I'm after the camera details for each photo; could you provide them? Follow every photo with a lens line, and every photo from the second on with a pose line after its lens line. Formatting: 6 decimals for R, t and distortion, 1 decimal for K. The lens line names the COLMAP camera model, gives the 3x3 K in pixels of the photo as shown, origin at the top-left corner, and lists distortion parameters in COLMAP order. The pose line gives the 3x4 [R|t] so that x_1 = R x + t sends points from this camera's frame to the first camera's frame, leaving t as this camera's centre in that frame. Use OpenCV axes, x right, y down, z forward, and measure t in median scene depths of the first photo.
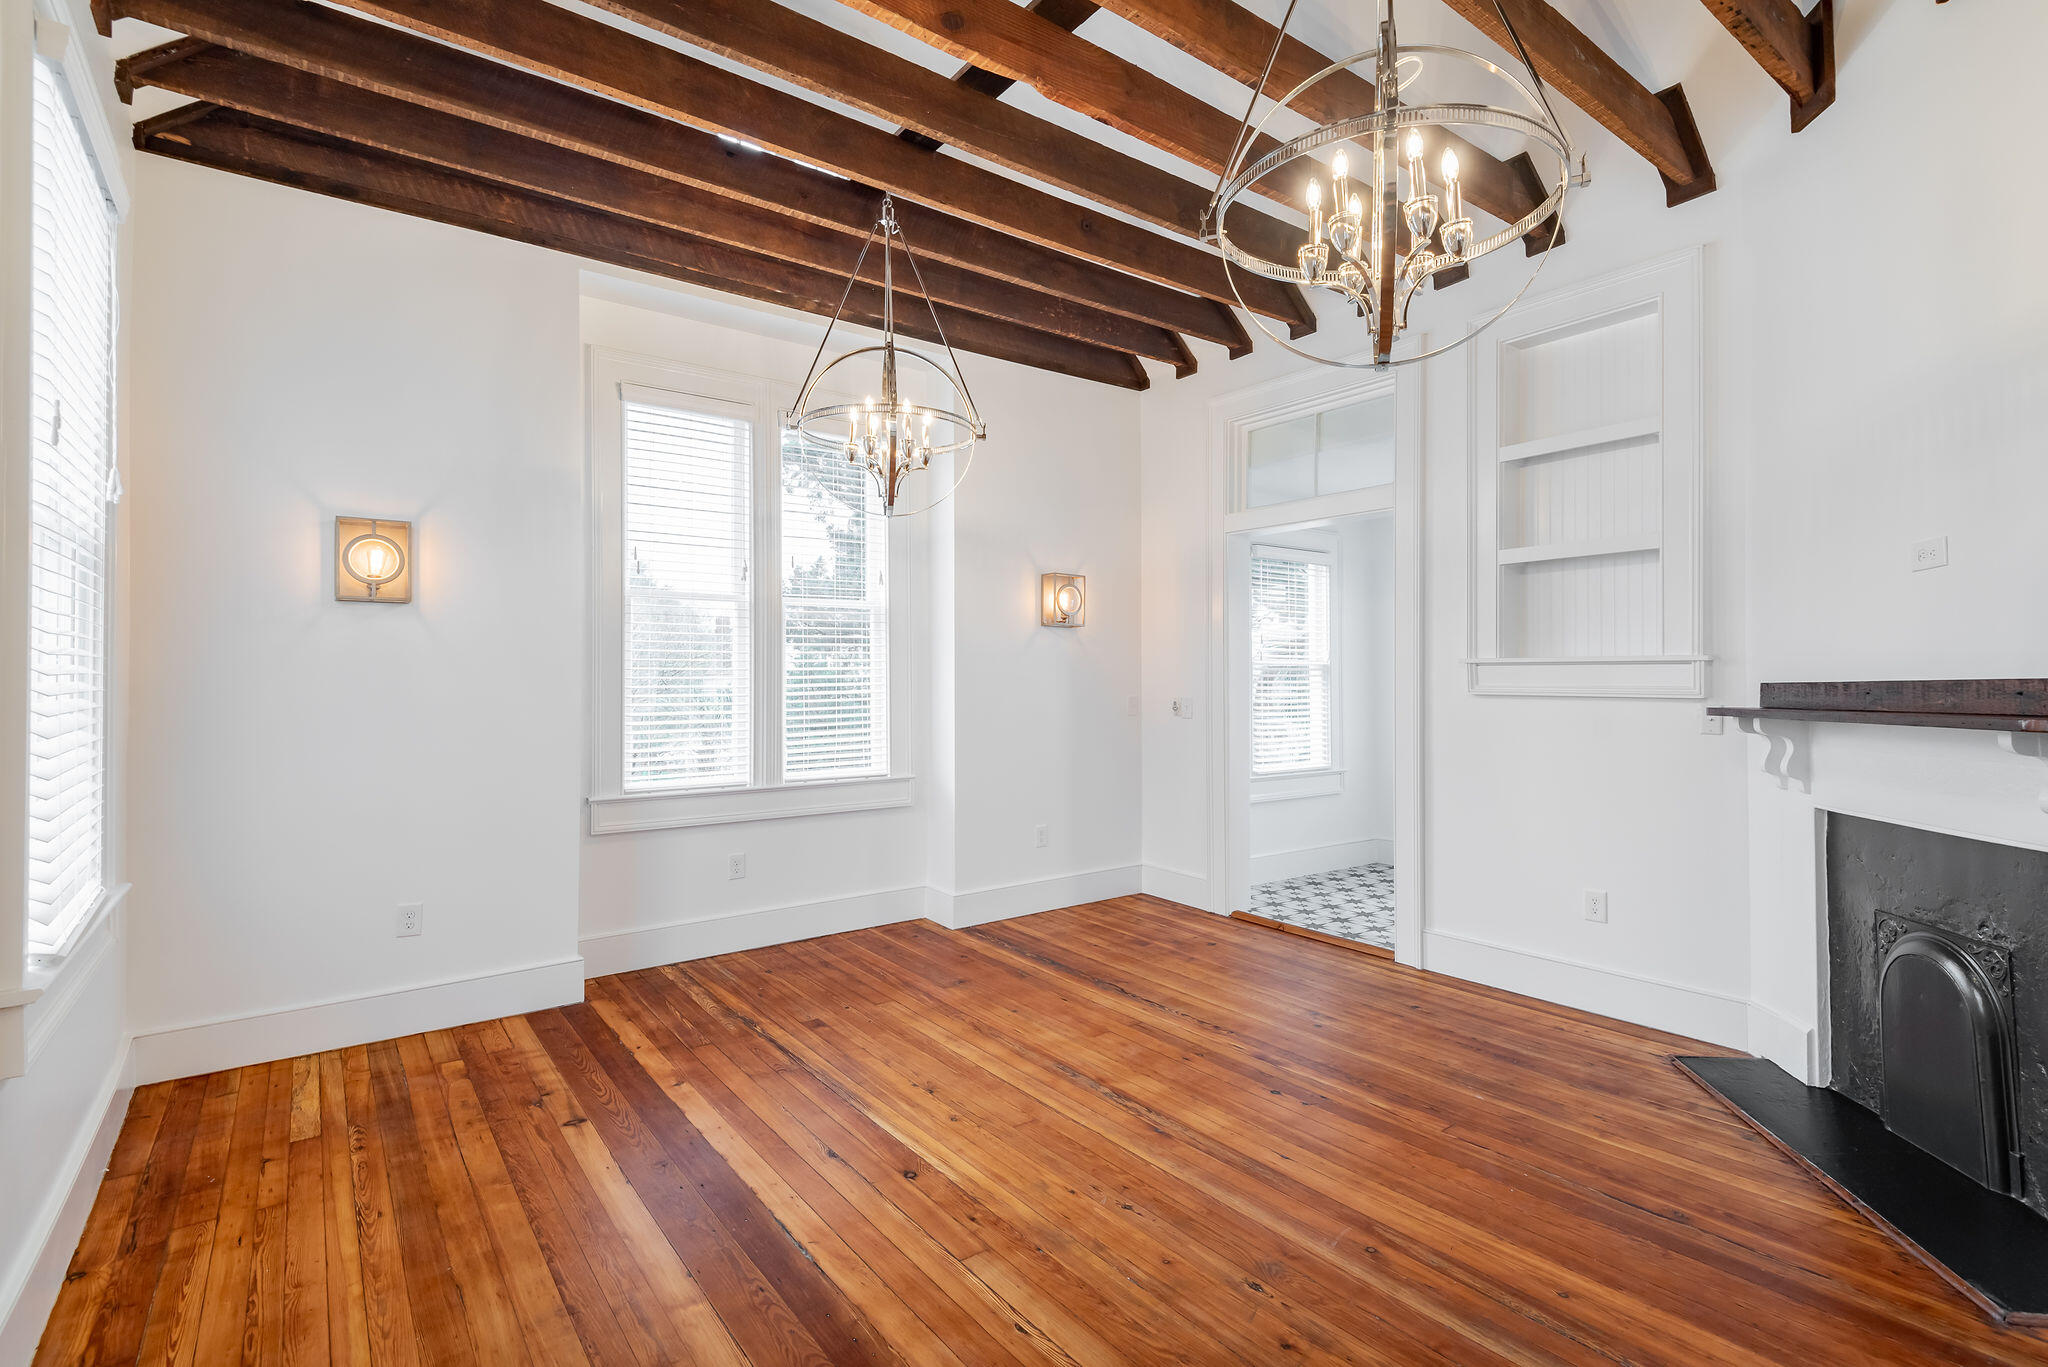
lens RADIAL K [[981.3, 0, 1024.9], [0, 981.3, 666.2], [0, 0, 1]] dist [0.039414, -0.025888]
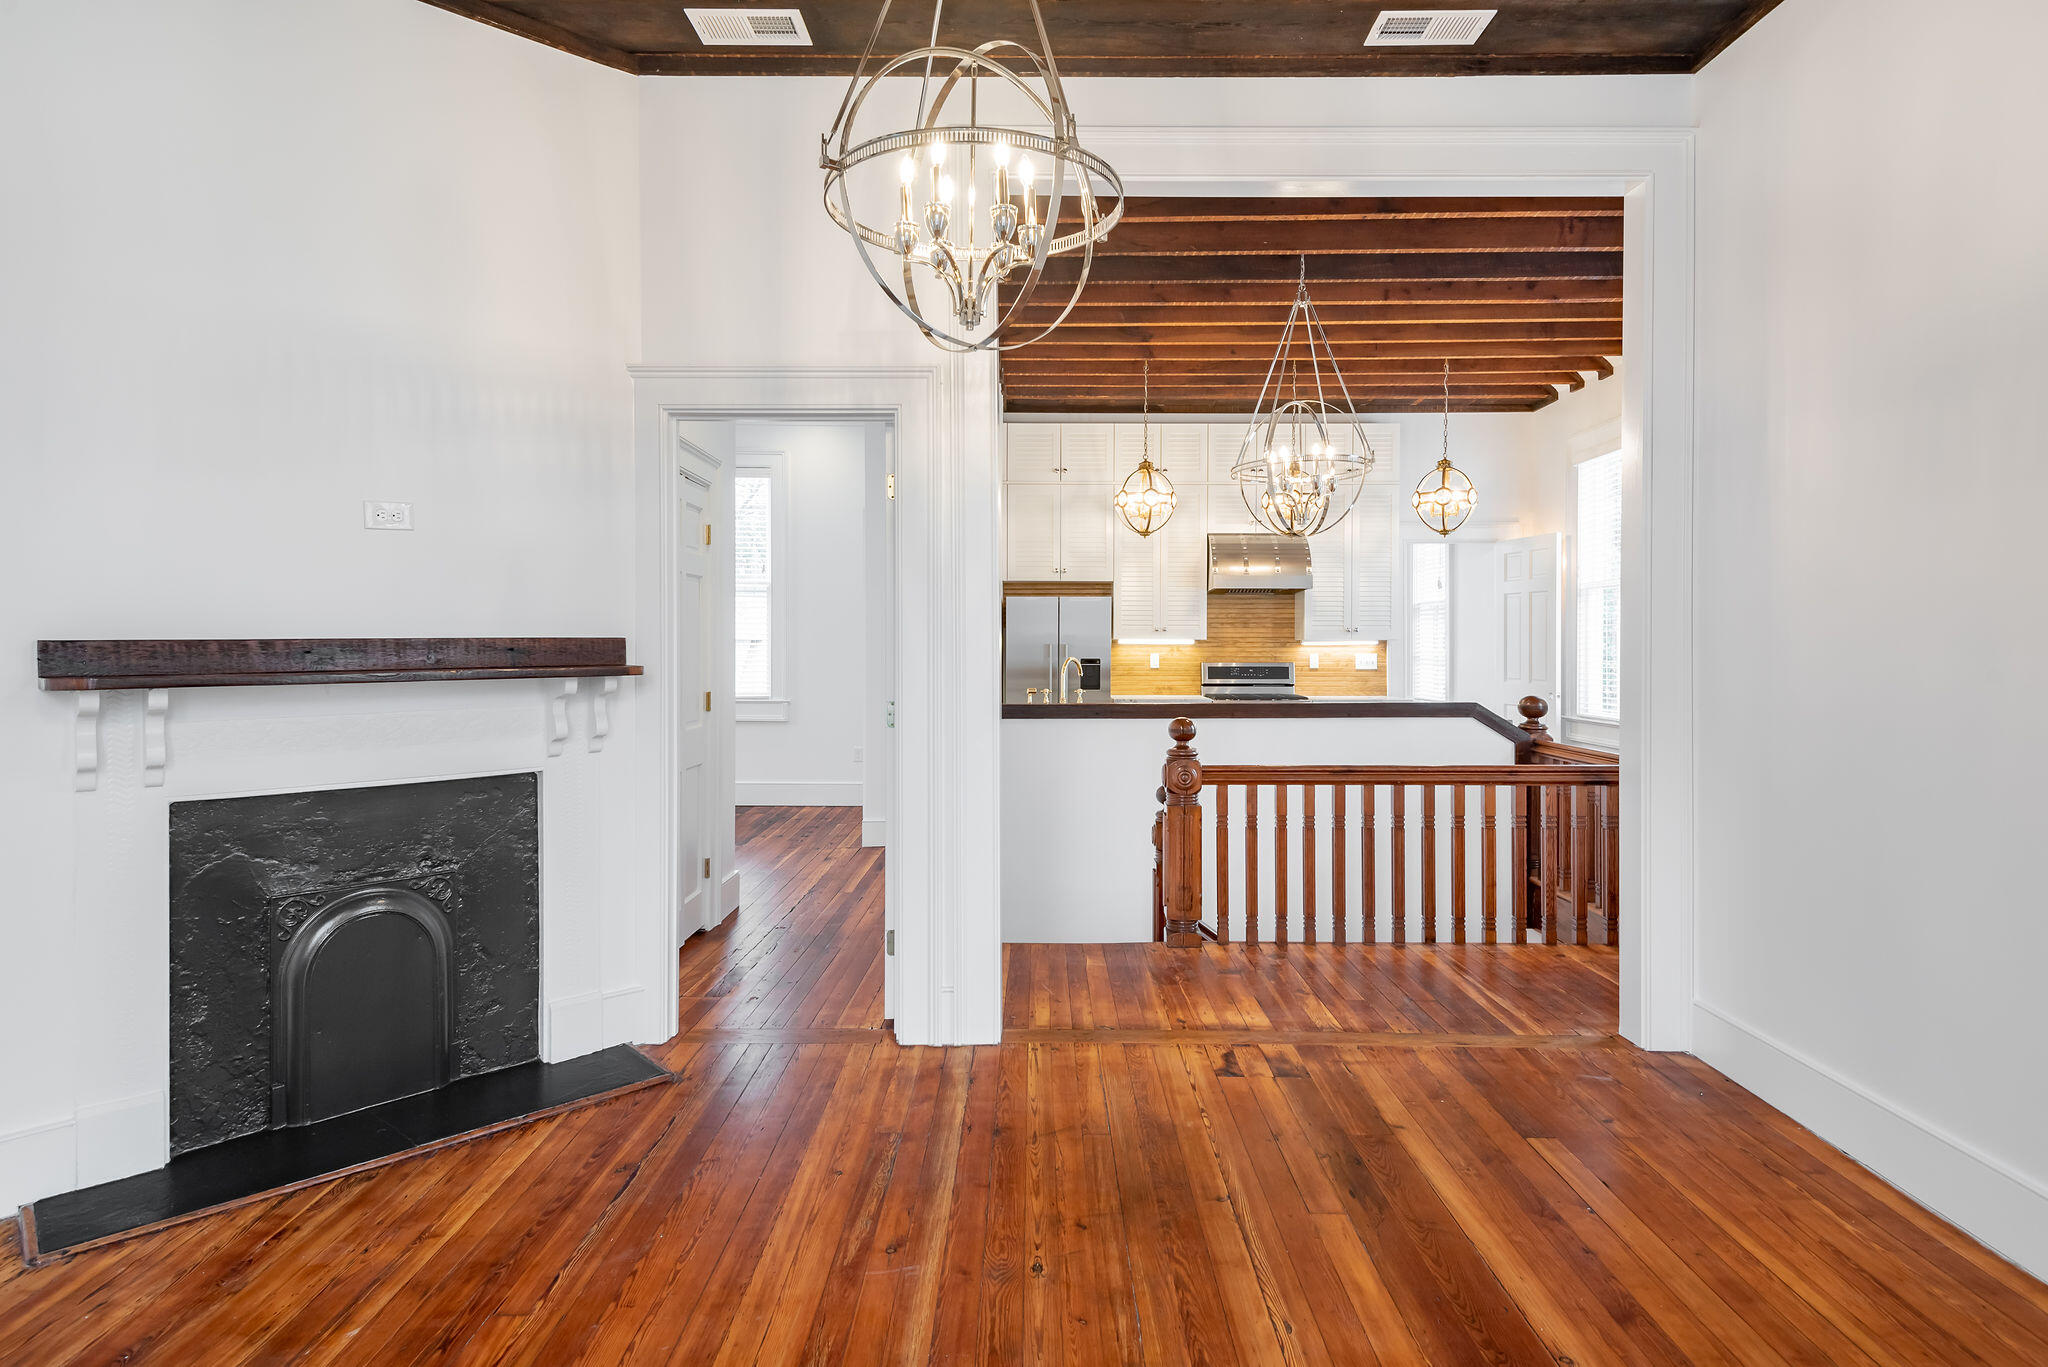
lens RADIAL K [[1155.7, 0, 1094.6], [0, 1155.7, 650.7], [0, 0, 1]] dist [0.054102, -0.028000]
pose [[-0.836229, -0.001123, 0.548379, -0.274971], [-0.006214, 0.999953, -0.007429, 0.023447], [-0.548345, -0.009620, -0.836197, 1.219741]]
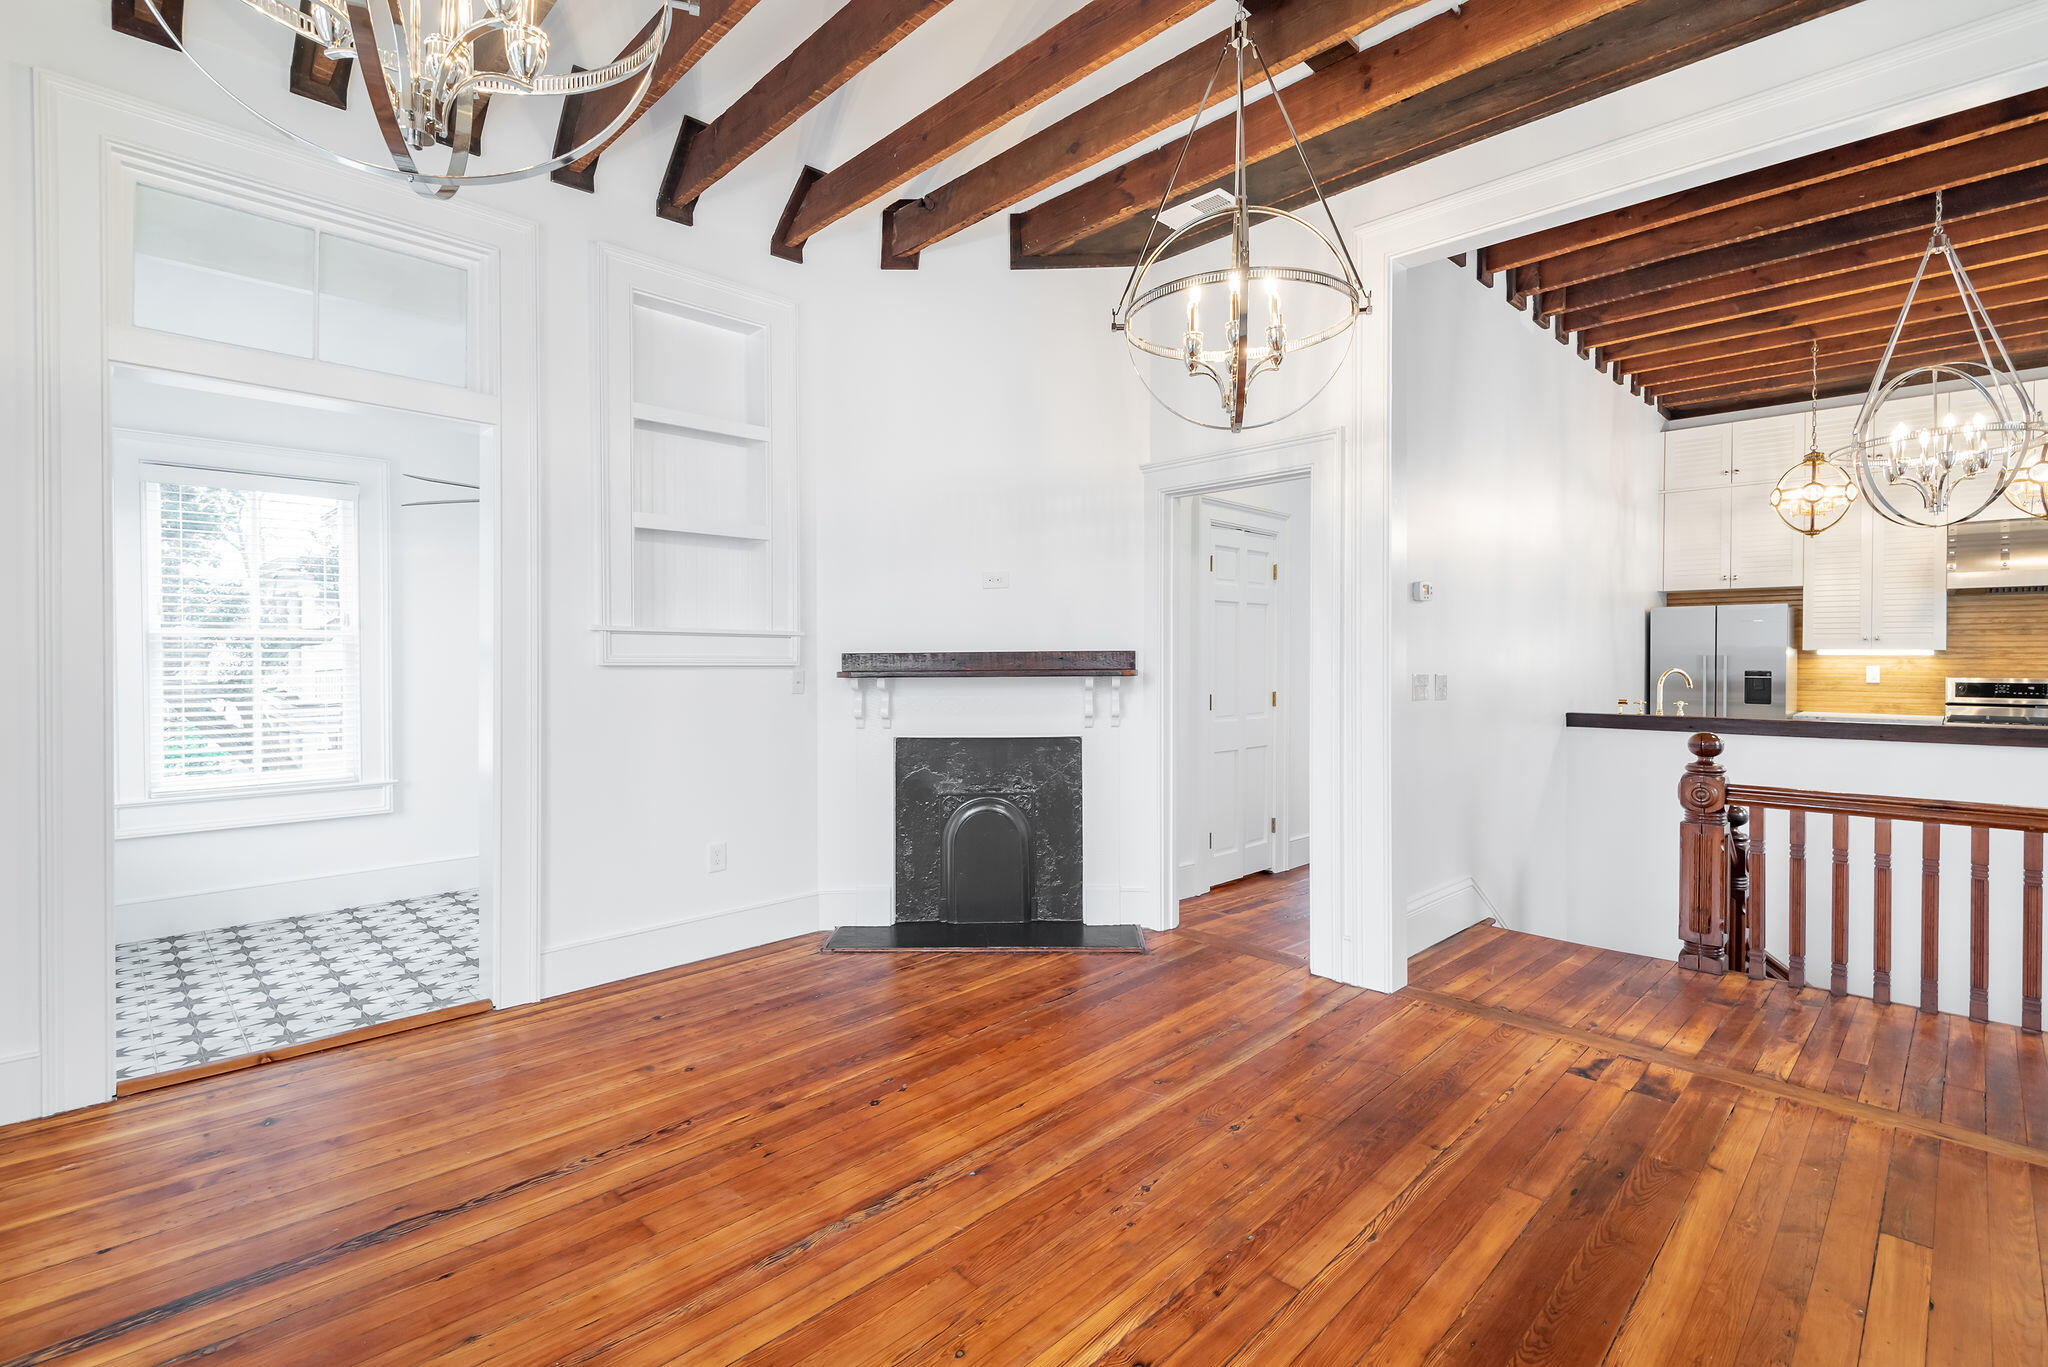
lens RADIAL K [[981.3, 0, 1024.9], [0, 981.3, 666.2], [0, 0, 1]] dist [0.039414, -0.025888]
pose [[-0.177460, -0.008394, 0.984092, -0.605844], [-0.014155, 0.999882, 0.005976, 0.021762], [-0.984026, -0.012870, -0.177558, 0.948869]]
